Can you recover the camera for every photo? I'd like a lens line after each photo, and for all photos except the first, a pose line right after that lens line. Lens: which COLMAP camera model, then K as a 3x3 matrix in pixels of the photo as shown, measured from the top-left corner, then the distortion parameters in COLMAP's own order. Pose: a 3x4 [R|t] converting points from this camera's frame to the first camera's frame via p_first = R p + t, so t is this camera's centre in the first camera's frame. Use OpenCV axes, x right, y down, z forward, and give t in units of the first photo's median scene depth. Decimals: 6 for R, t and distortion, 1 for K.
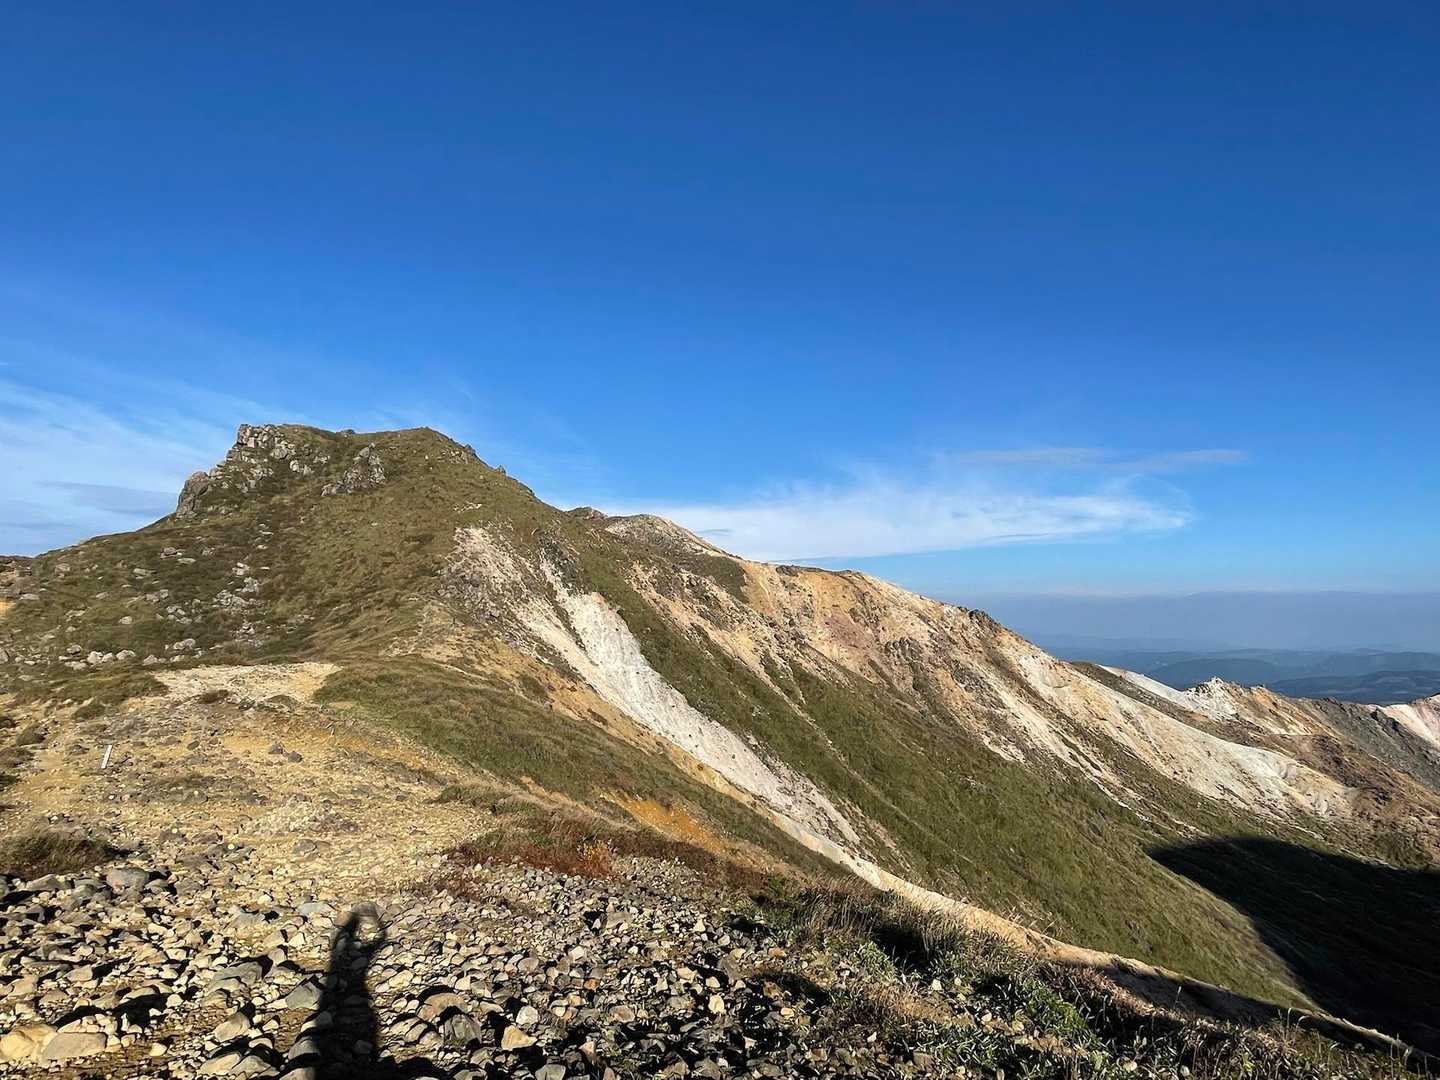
lens RADIAL K [[836.9, 0, 720.0], [0, 836.9, 540.0], [0, 0, 1]] dist [0.016226, -0.018630]
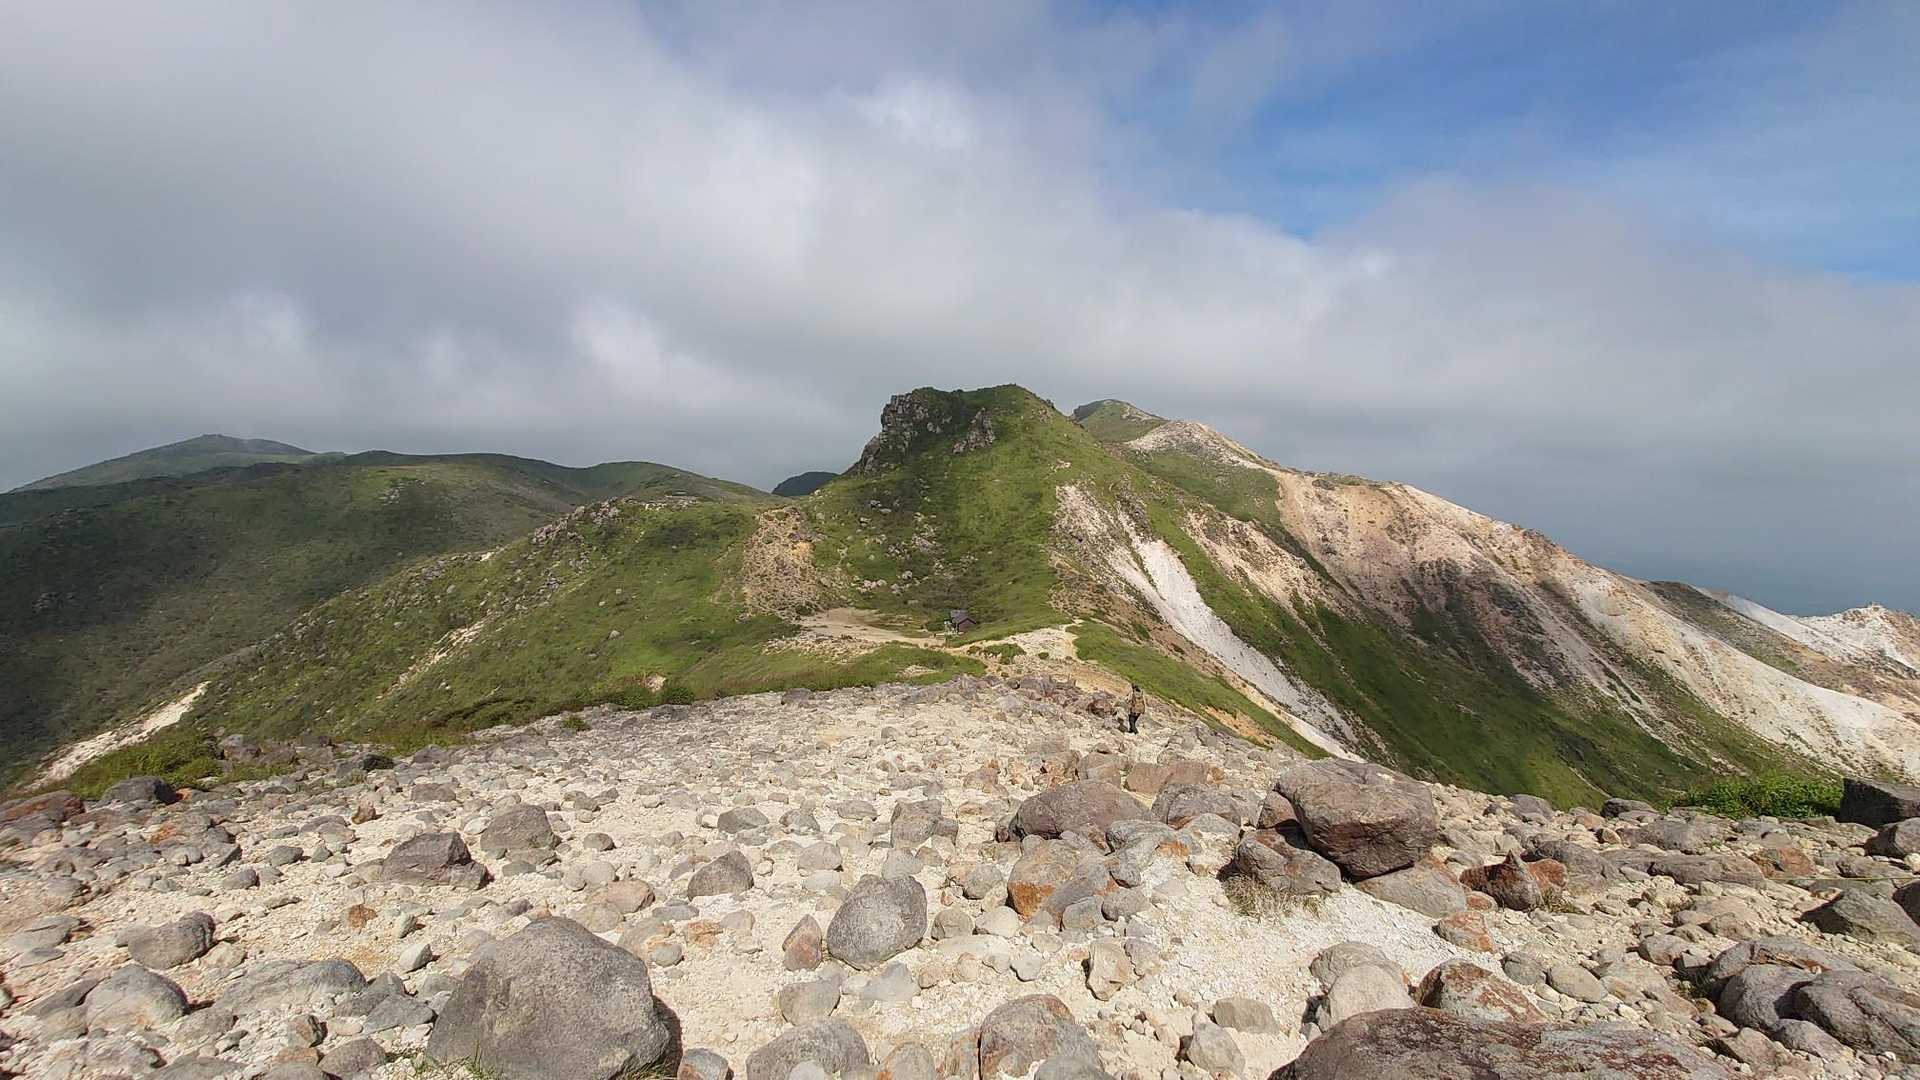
lens RADIAL K [[874.7, 0, 960.0], [0, 874.7, 540.0], [0, 0, 1]] dist [0.010438, -0.001198]
pose [[0.949678, 0.045500, -0.309907, -0.012254], [0.003293, 0.987888, 0.155132, -0.093579], [0.313212, -0.148346, 0.938025, -0.245609]]
